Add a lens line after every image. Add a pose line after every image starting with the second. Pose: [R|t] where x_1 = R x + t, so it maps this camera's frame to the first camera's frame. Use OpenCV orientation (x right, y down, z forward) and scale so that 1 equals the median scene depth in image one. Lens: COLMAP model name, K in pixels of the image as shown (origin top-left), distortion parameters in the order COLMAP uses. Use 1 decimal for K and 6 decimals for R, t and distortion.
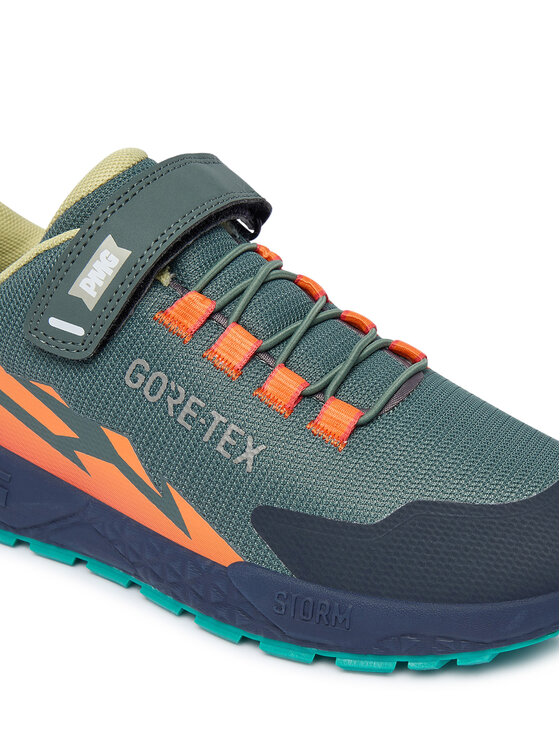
lens RADIAL K [[1203.1, 0, 282.6], [0, 1203.1, 372.2], [0, 0, 1]] dist [0.187947, 0.000000]
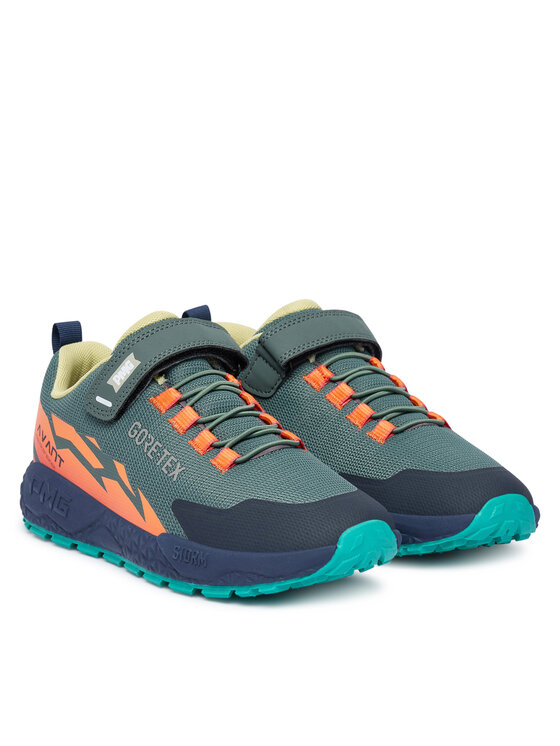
lens RADIAL K [[2178.6, 0, 279.5], [0, 2178.6, 373.2], [0, 0, 1]] dist [0.861264, 0.000000]
pose [[0.941144, 0.080484, -0.328284, 1.136716], [-0.157642, 0.963655, -0.215682, 0.585059], [0.298994, 0.254739, 0.919625, -1.930348]]
